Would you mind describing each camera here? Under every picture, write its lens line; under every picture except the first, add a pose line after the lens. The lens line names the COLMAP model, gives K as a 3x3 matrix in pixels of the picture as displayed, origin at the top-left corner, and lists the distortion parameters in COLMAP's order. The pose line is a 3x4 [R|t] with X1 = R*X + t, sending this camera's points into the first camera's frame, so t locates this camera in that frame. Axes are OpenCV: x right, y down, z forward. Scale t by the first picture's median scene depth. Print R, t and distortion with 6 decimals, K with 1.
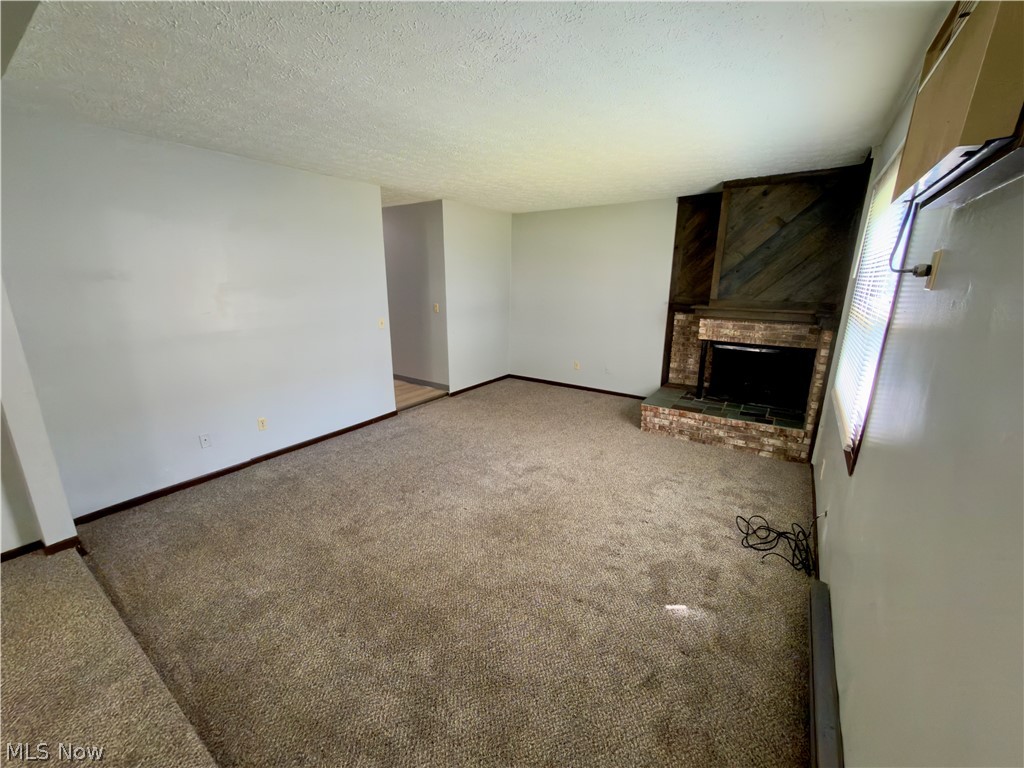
lens RADIAL K [[411.7, 0, 511.3], [0, 411.7, 382.9], [0, 0, 1]] dist [0.003885, -0.000052]
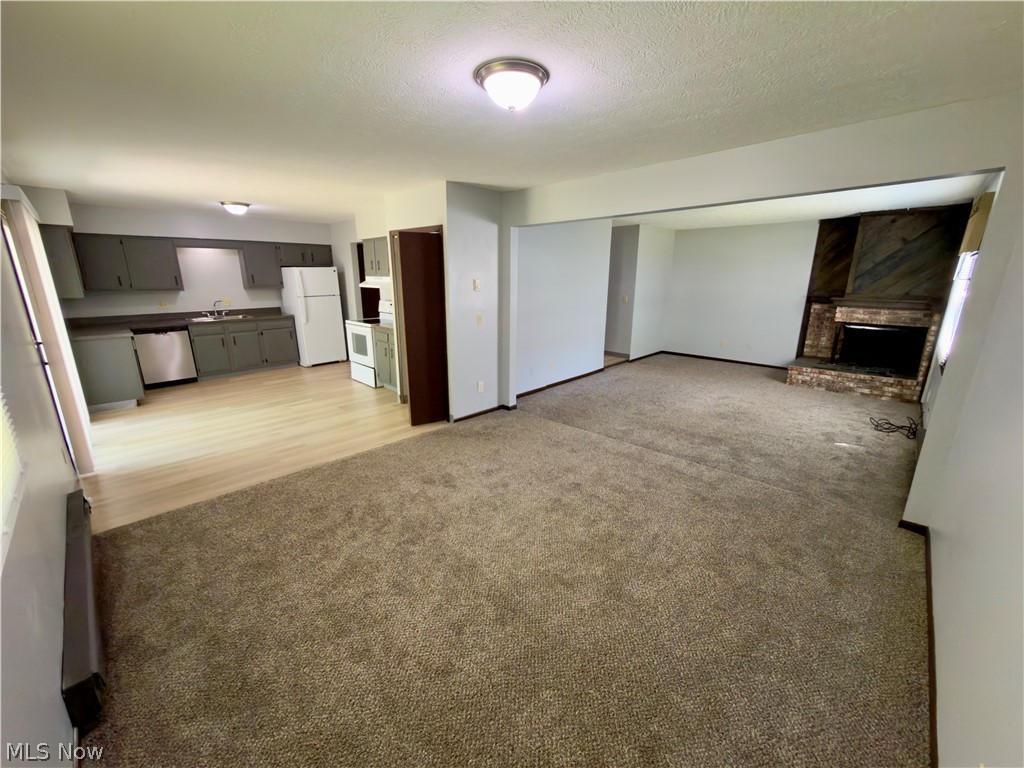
lens RADIAL K [[411.7, 0, 514.1], [0, 411.7, 383.3], [0, 0, 1]] dist [0.003885, -0.000052]
pose [[0.987631, 0.038606, -0.151968, -0.462051], [-0.037479, 0.999245, 0.010272, 0.149974], [0.152250, -0.004449, 0.988332, -0.645911]]
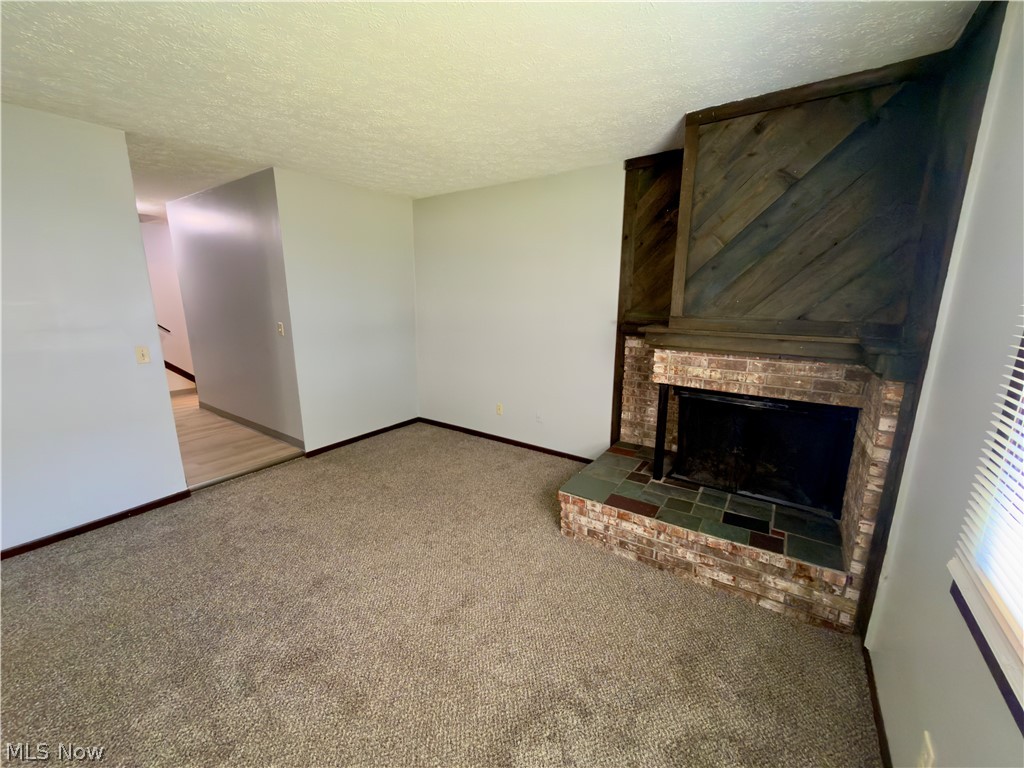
lens RADIAL K [[411.7, 0, 511.3], [0, 411.7, 383.3], [0, 0, 1]] dist [0.003885, -0.000052]
pose [[1.000000, -0.000140, -0.000128, 0.274842], [0.000135, 0.999234, -0.039121, -0.090597], [0.000133, 0.039121, 0.999234, 0.445434]]
